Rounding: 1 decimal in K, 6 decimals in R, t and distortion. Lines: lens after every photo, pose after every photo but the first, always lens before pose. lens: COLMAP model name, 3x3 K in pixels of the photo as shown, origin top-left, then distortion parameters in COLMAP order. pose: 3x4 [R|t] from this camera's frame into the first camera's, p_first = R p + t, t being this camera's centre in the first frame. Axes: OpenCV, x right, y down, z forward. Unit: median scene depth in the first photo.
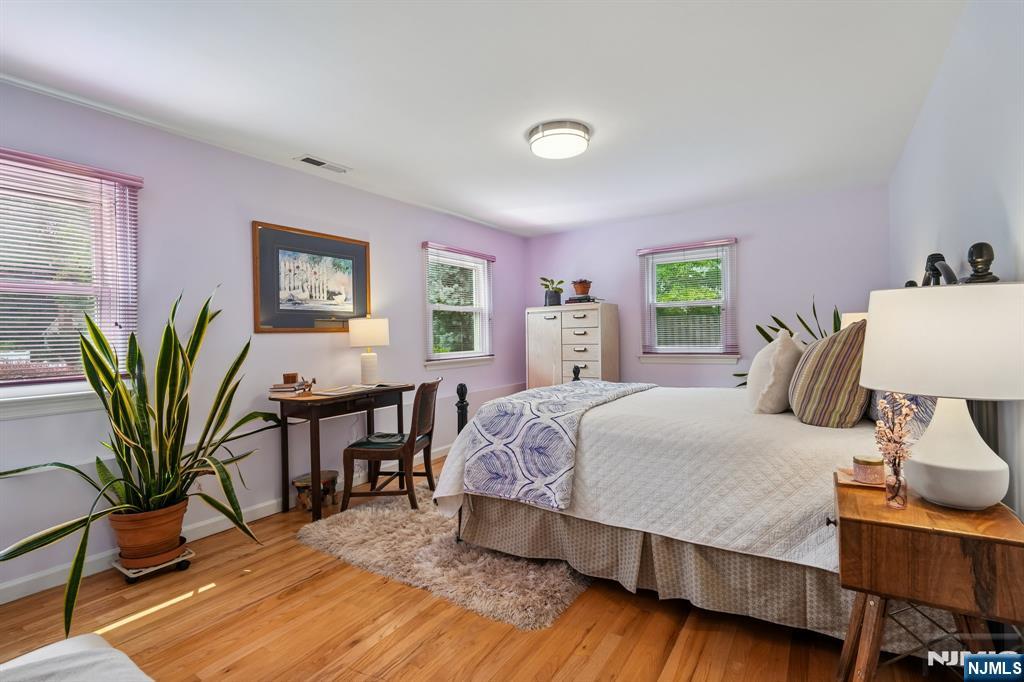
lens RADIAL K [[480.1, 0, 514.7], [0, 480.1, 338.4], [0, 0, 1]] dist [-0.005708, -0.000882]
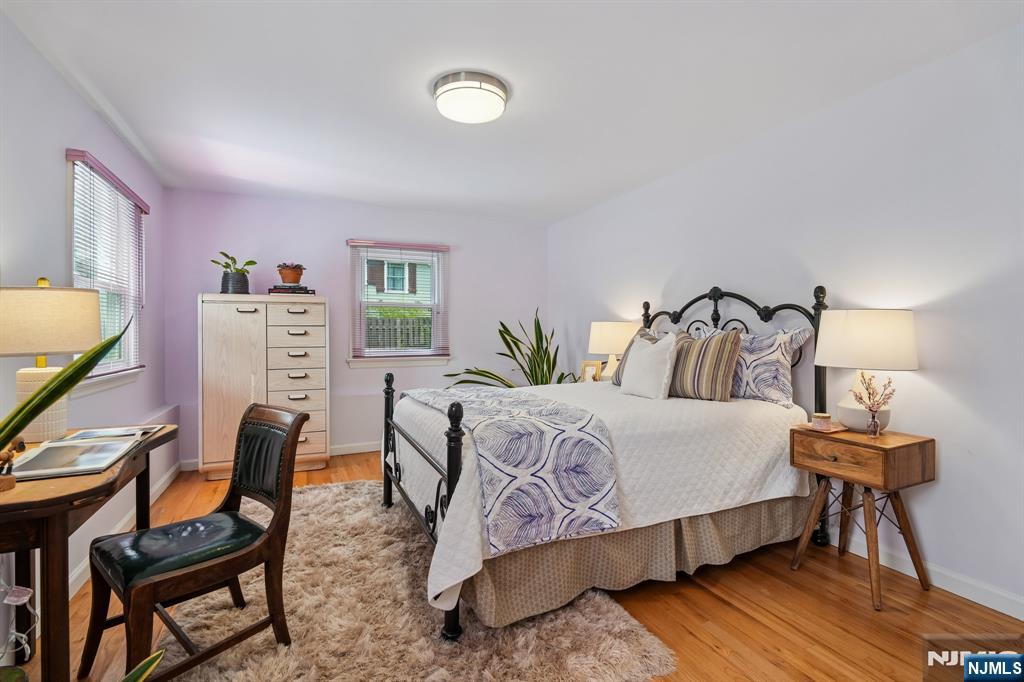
lens RADIAL K [[480.1, 0, 515.7], [0, 480.1, 337.1], [0, 0, 1]] dist [-0.005708, -0.000882]
pose [[0.528918, 0.013266, 0.848569, -0.696541], [-0.002625, 0.999899, -0.013996, 0.011919], [-0.848669, 0.005176, 0.528899, 0.619498]]
